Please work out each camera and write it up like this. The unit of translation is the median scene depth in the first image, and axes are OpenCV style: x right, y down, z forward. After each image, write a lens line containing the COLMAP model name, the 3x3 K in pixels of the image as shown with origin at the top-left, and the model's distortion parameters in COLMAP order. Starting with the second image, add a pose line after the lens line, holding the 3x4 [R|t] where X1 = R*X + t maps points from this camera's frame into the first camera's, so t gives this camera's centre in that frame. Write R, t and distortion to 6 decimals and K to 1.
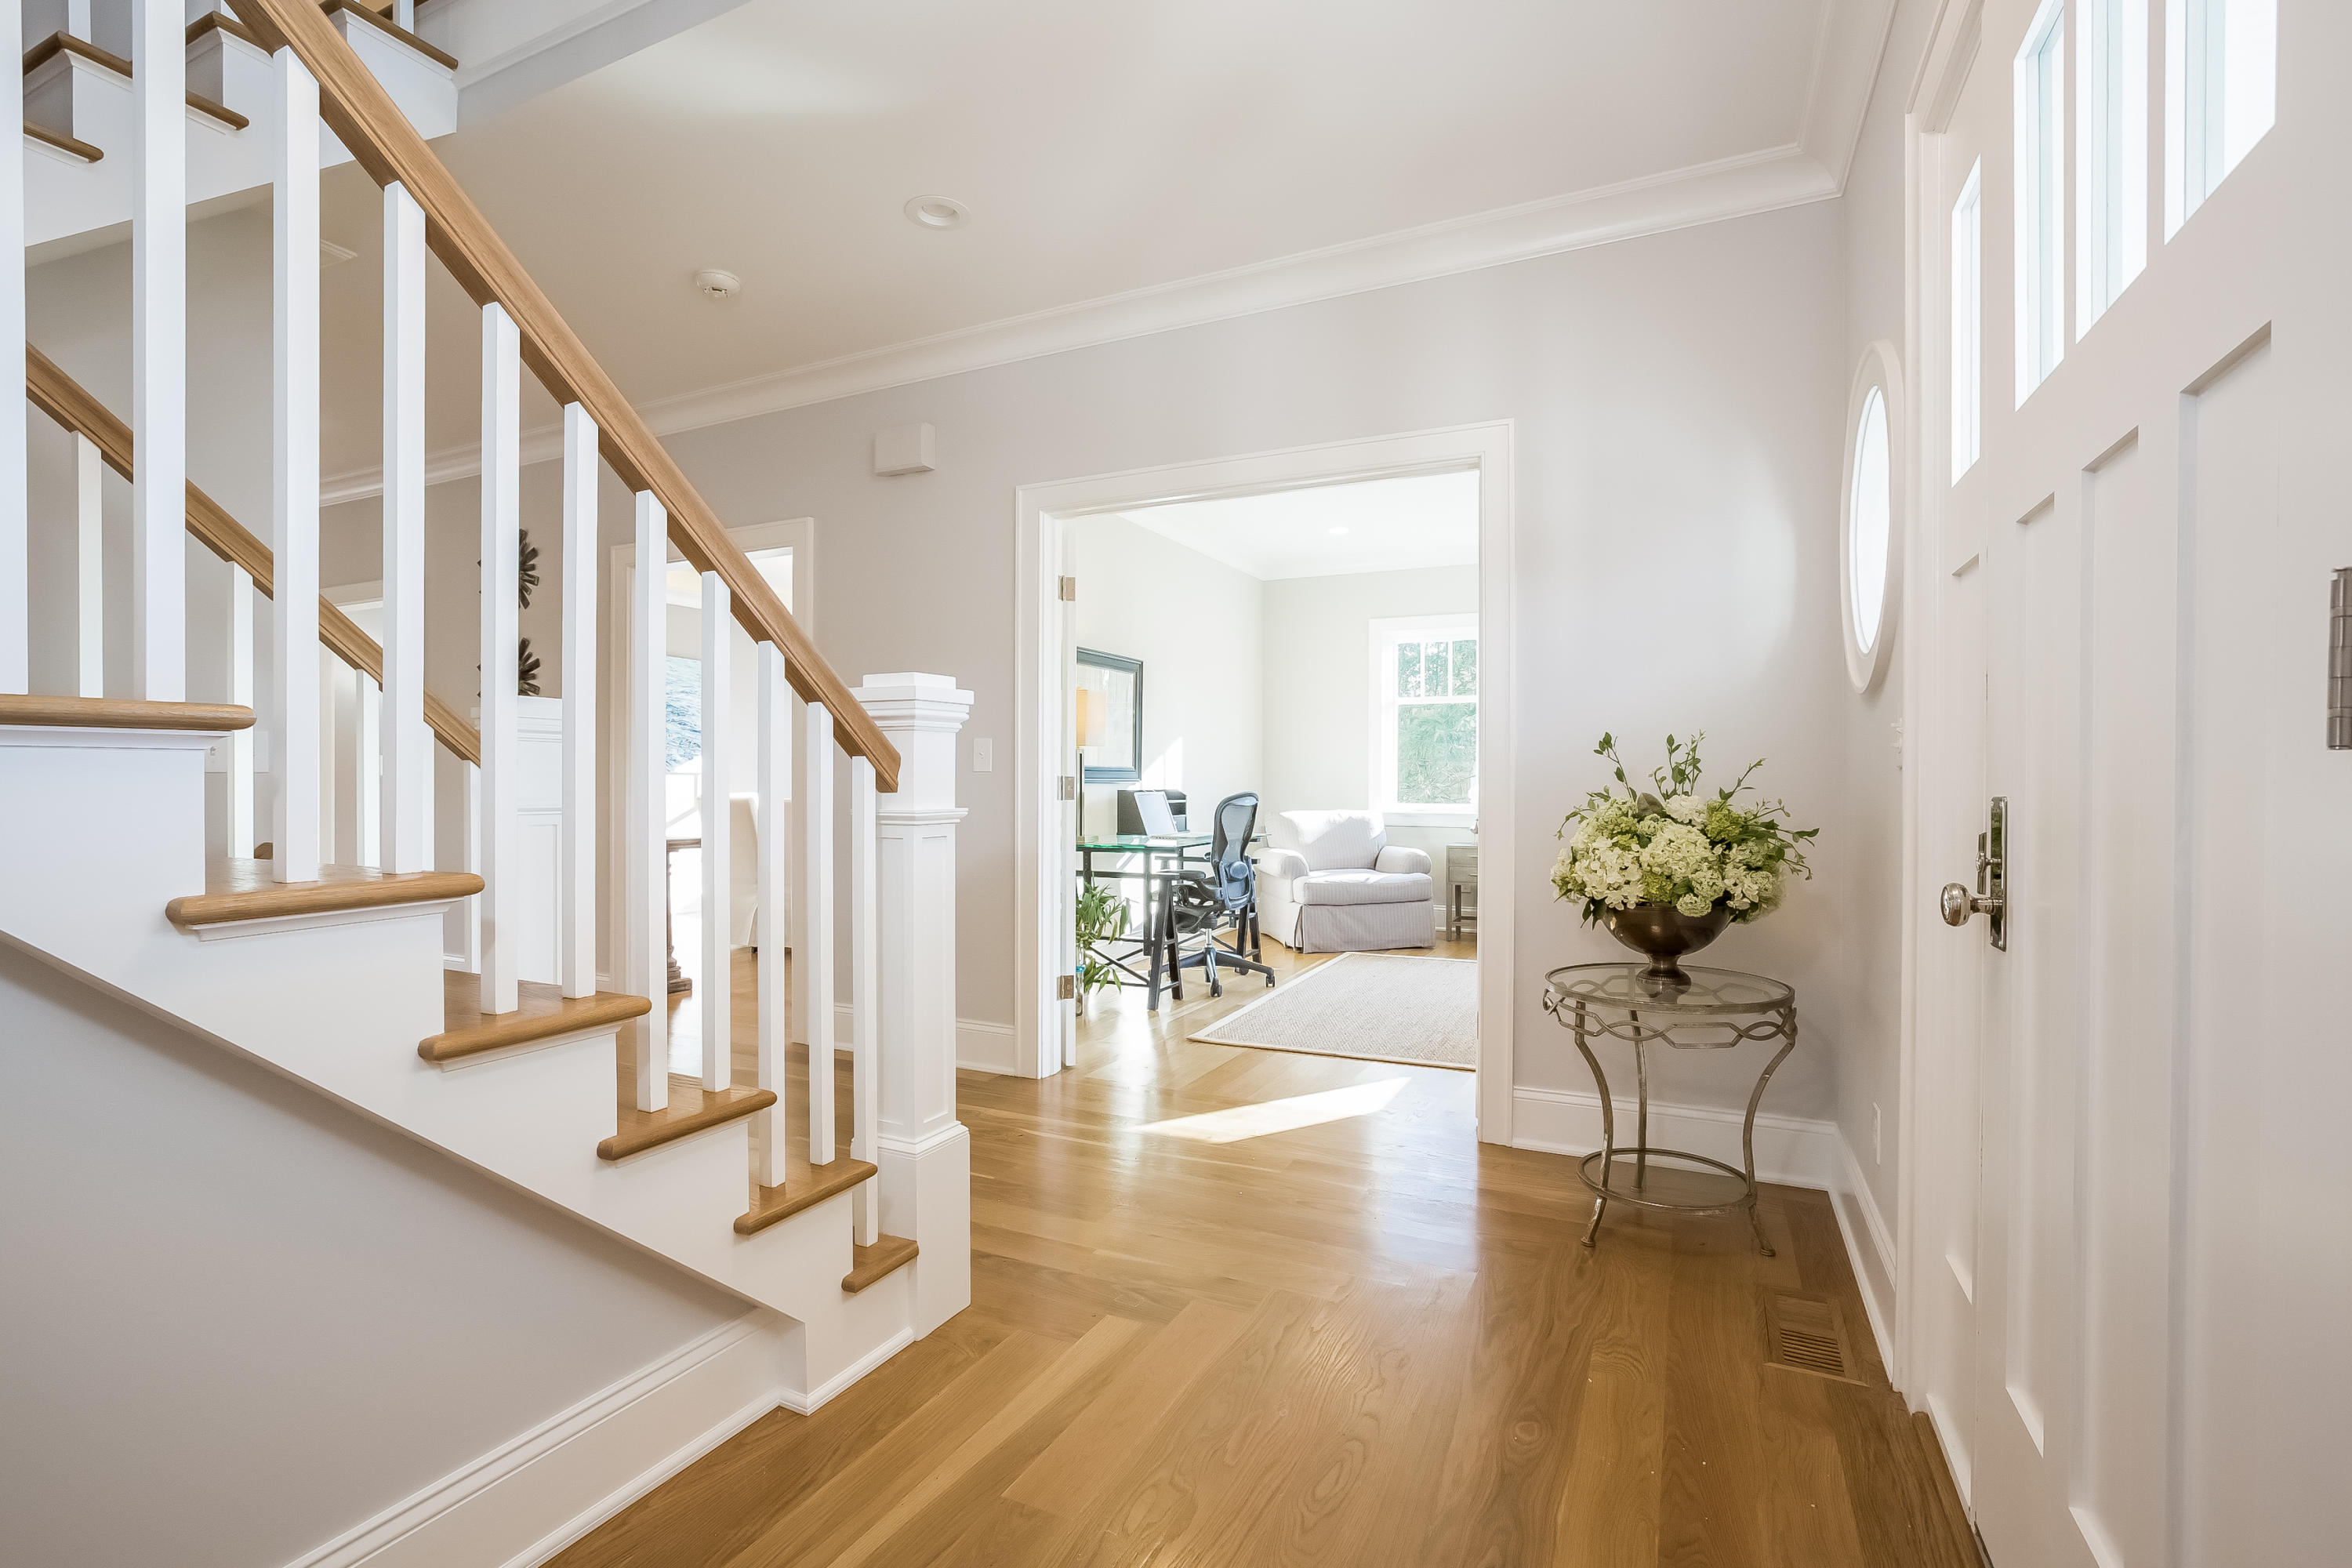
lens RADIAL K [[1086.7, 0, 1176.0], [0, 1086.7, 784.0], [0, 0, 1]] dist [-0.038281, 0.000405]
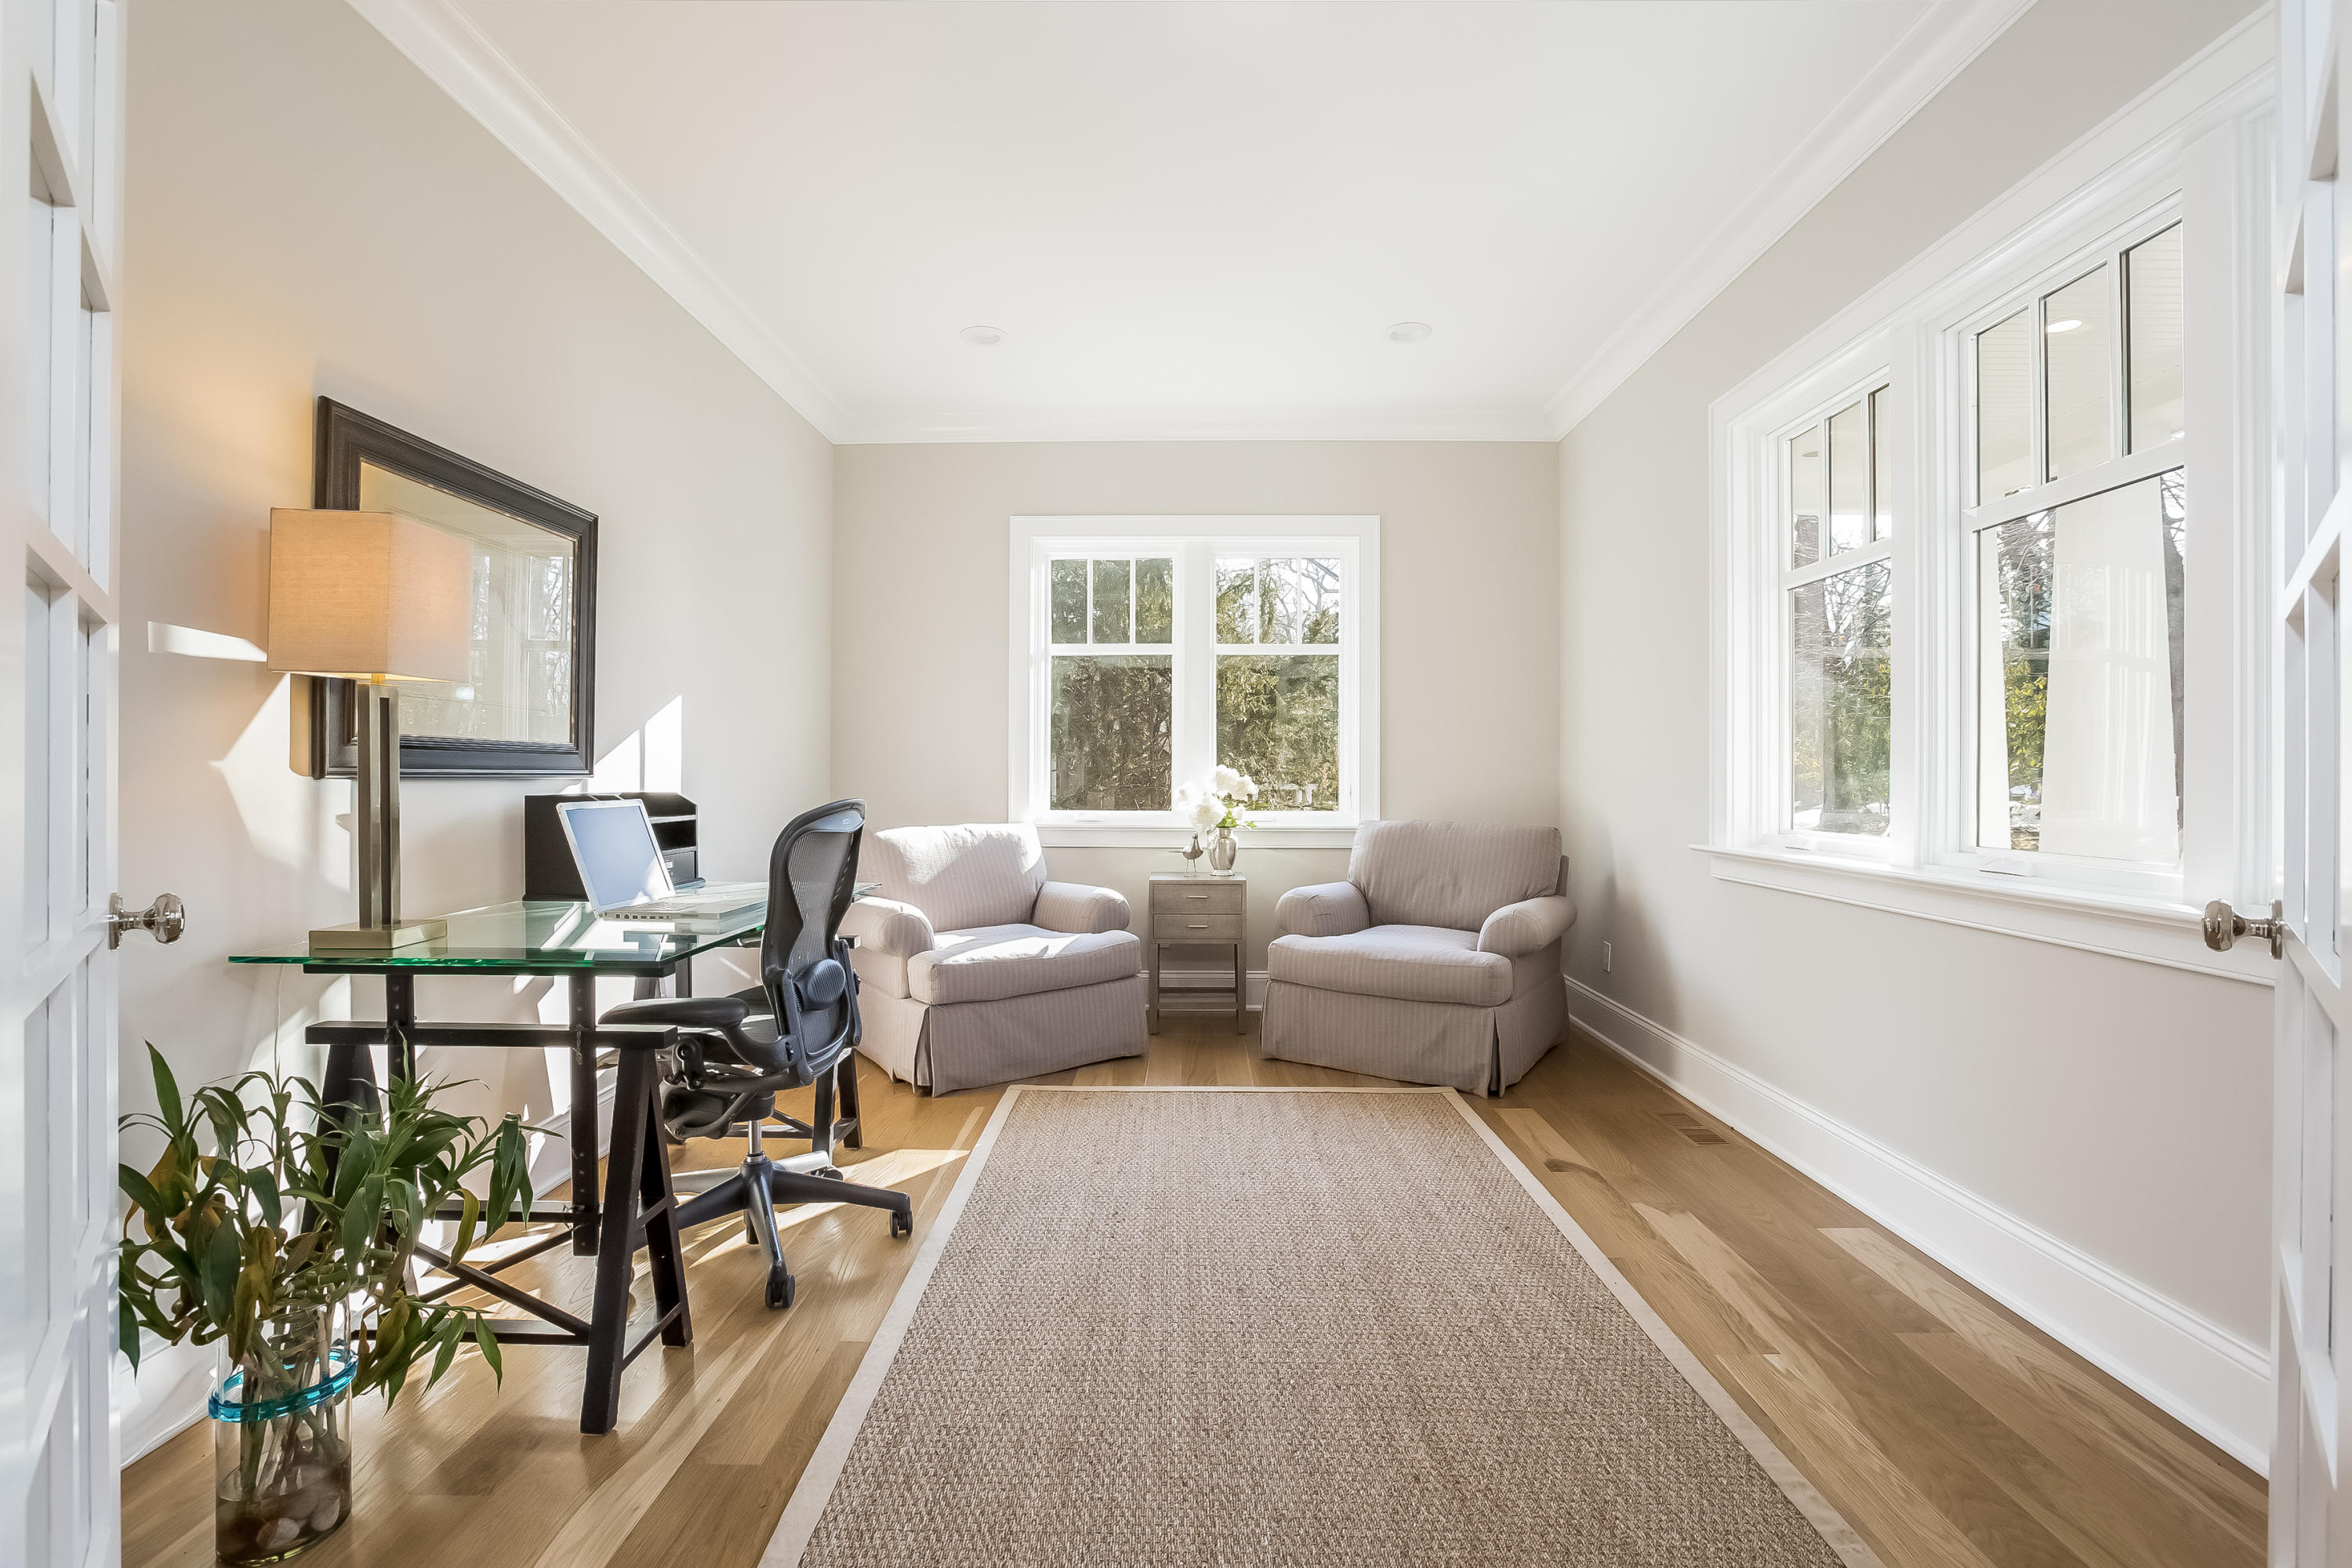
lens RADIAL K [[1086.7, 0, 1176.0], [0, 1086.7, 784.0], [0, 0, 1]] dist [-0.038281, 0.000405]
pose [[0.907490, 0.002511, 0.420065, 0.002349], [-0.005488, 0.999968, 0.005878, -0.002870], [-0.420037, -0.007639, 0.907475, 0.499811]]
